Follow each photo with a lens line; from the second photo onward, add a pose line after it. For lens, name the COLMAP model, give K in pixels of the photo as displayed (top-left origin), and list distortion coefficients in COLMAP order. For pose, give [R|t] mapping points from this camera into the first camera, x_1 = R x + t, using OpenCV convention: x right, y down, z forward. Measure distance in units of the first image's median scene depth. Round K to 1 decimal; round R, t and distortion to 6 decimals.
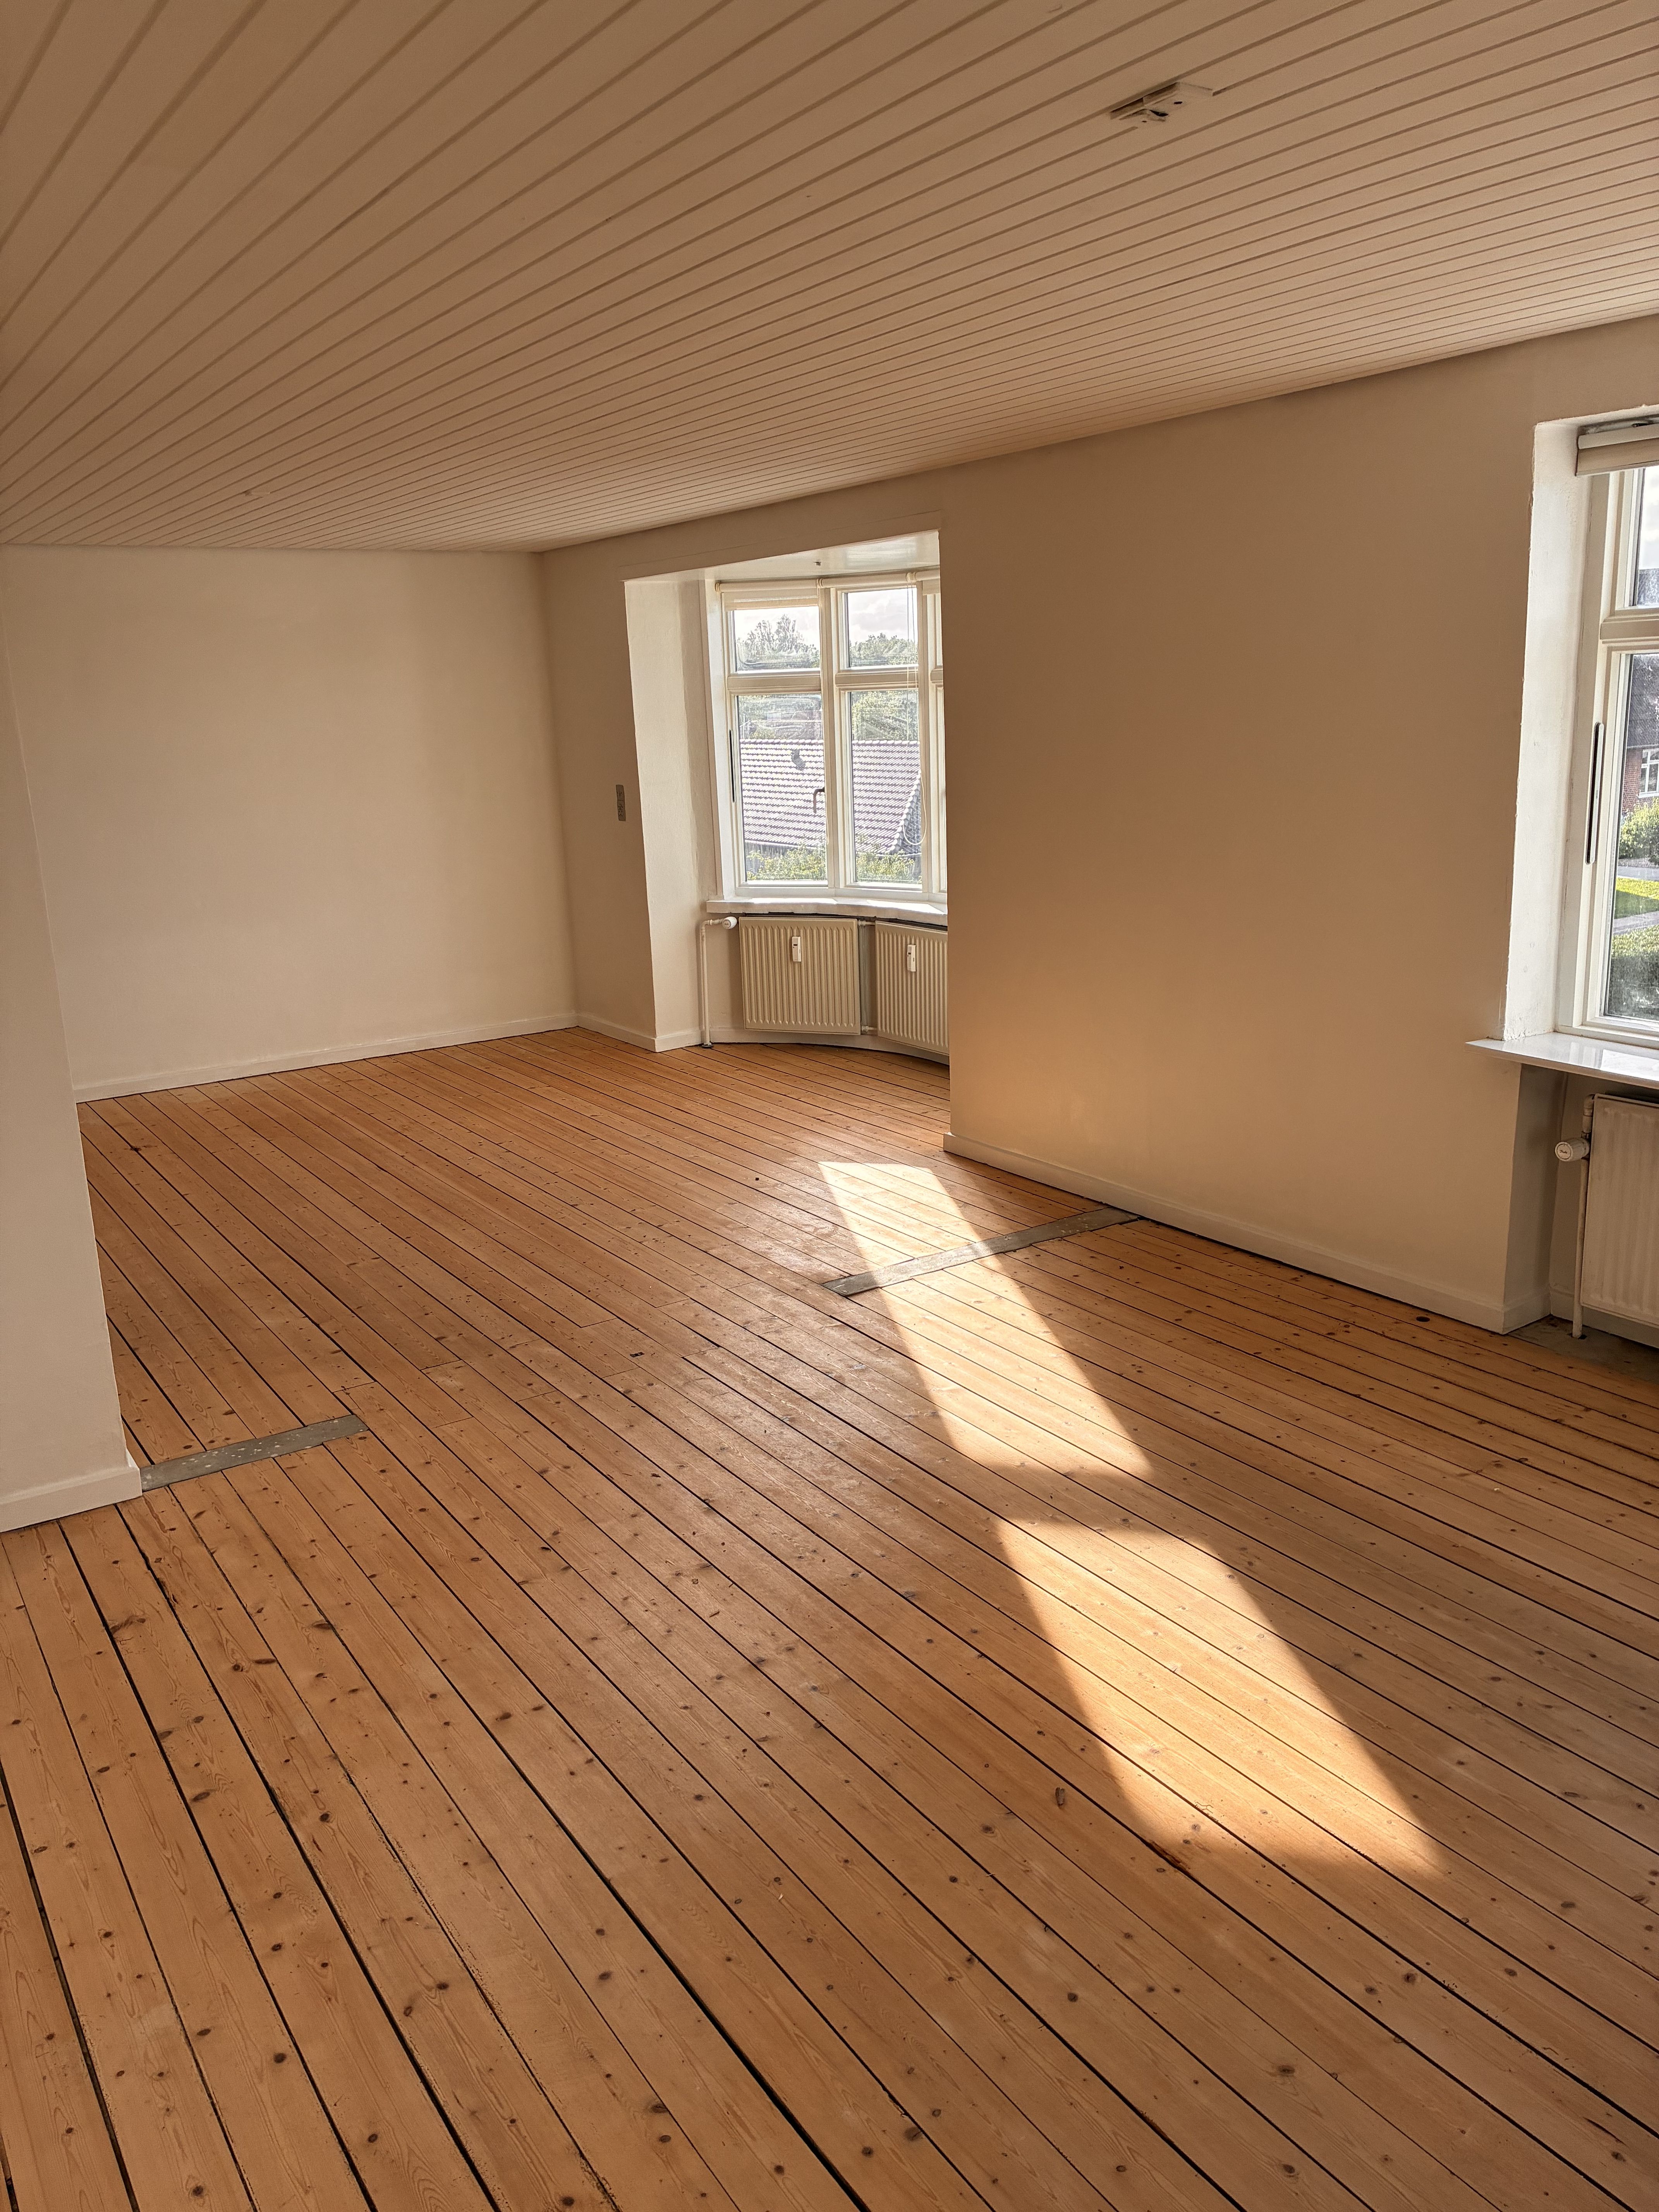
lens RADIAL K [[1647.5, 0, 821.8], [0, 1647.5, 1098.9], [0, 0, 1]] dist [0.062730, -0.080972]
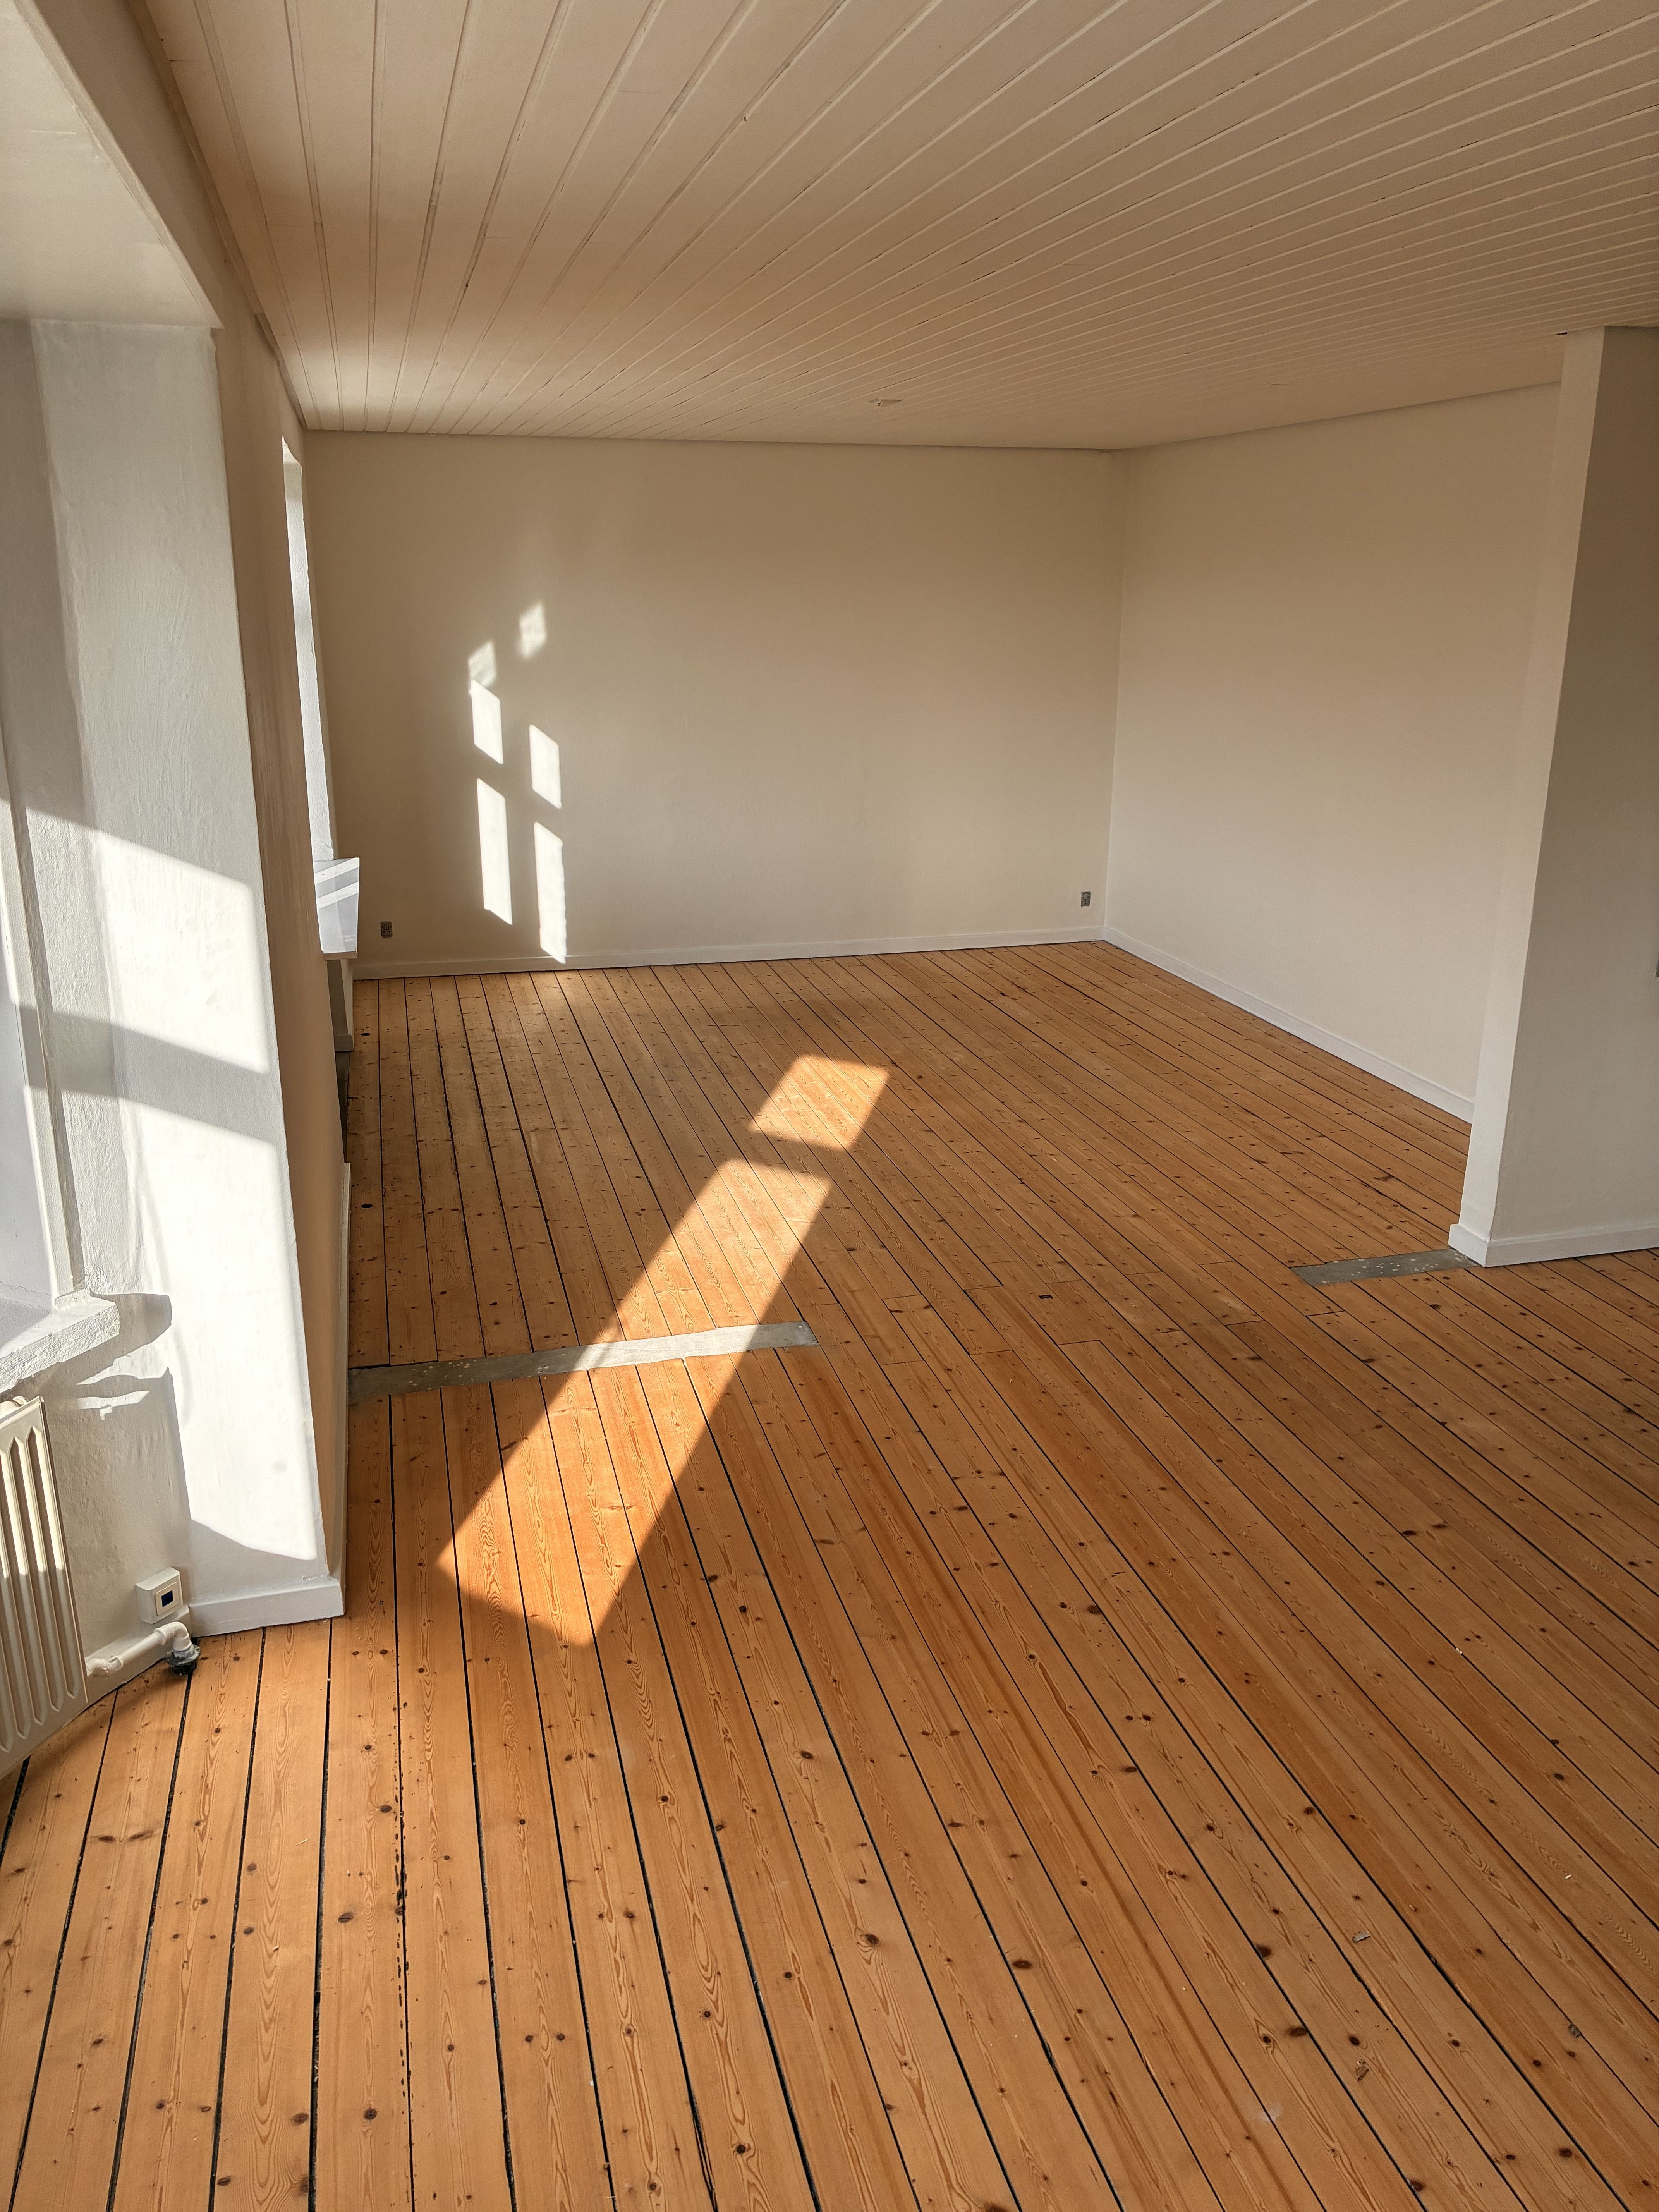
lens RADIAL K [[1647.5, 0, 821.8], [0, 1647.5, 1098.9], [0, 0, 1]] dist [0.062730, -0.080972]
pose [[-0.945220, -0.066459, 0.319597, -0.292052], [0.109428, 0.857898, 0.502033, -0.464133], [-0.307546, 0.509504, -0.803630, 1.762182]]
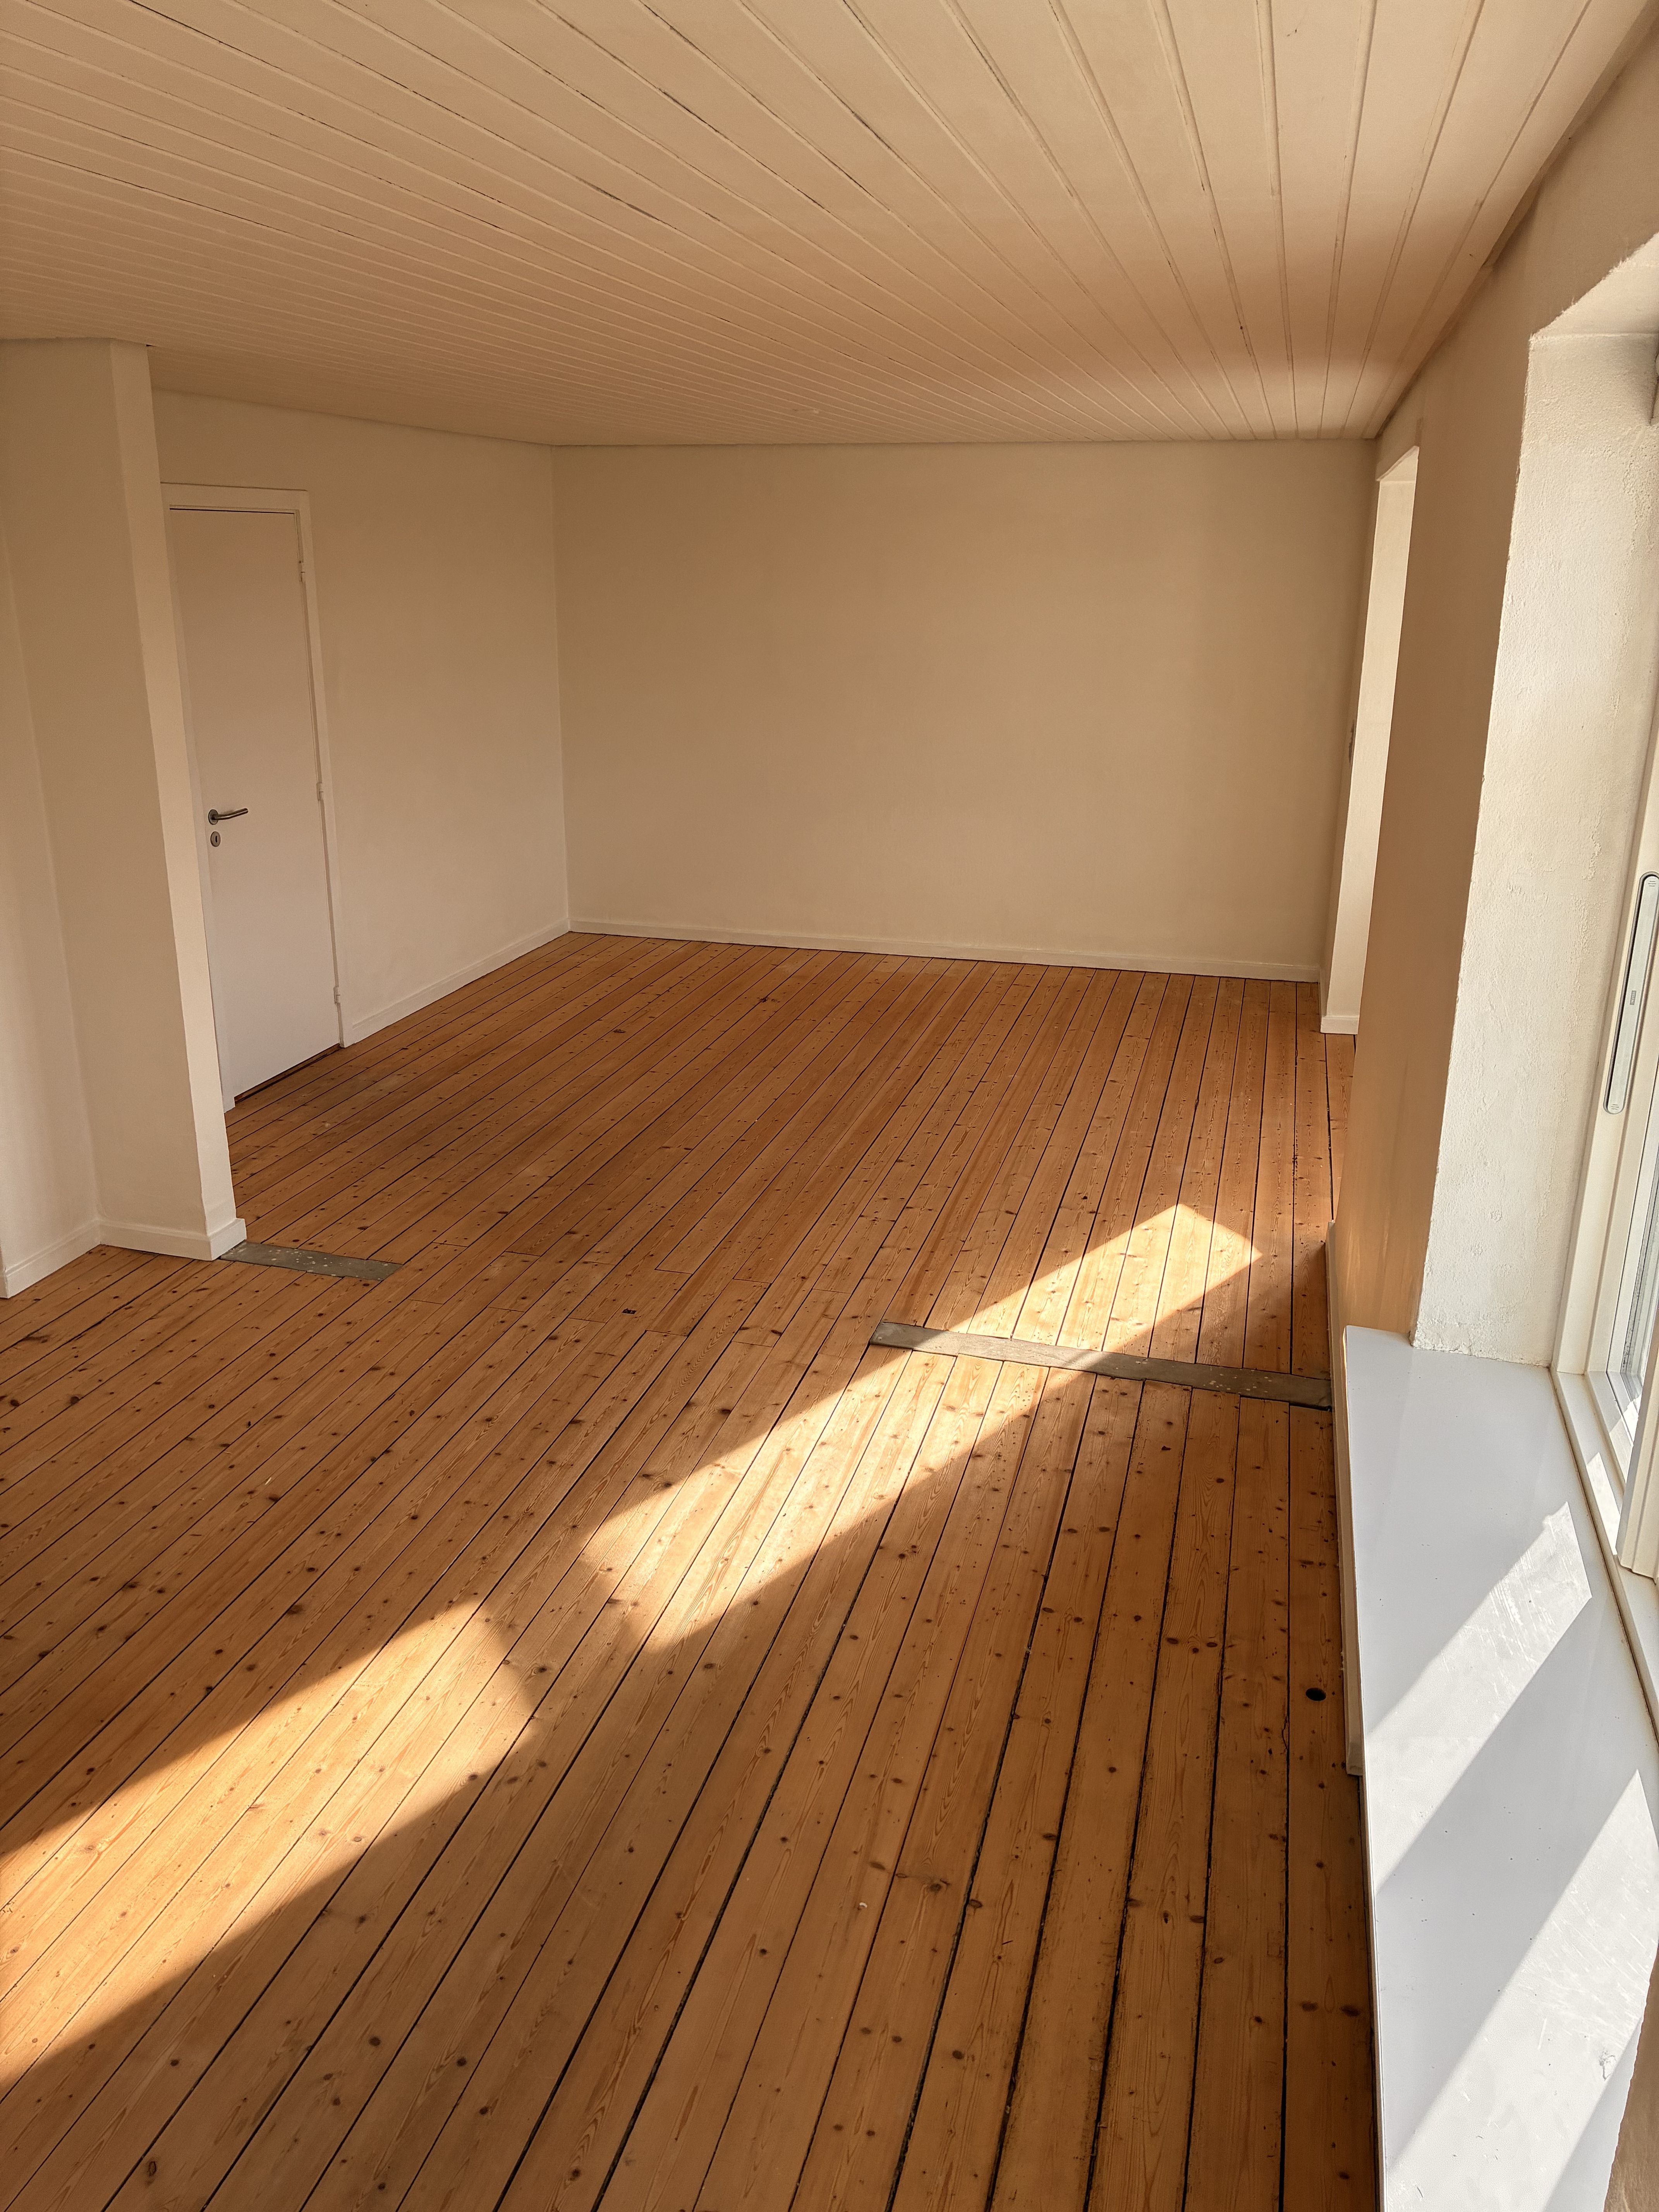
lens RADIAL K [[1647.5, 0, 821.8], [0, 1647.5, 1098.9], [0, 0, 1]] dist [0.062730, -0.080972]
pose [[0.653786, 0.279034, -0.703352, 0.629194], [-0.212298, 0.959832, 0.183447, -0.177817], [0.726287, 0.029385, 0.686763, 0.380496]]
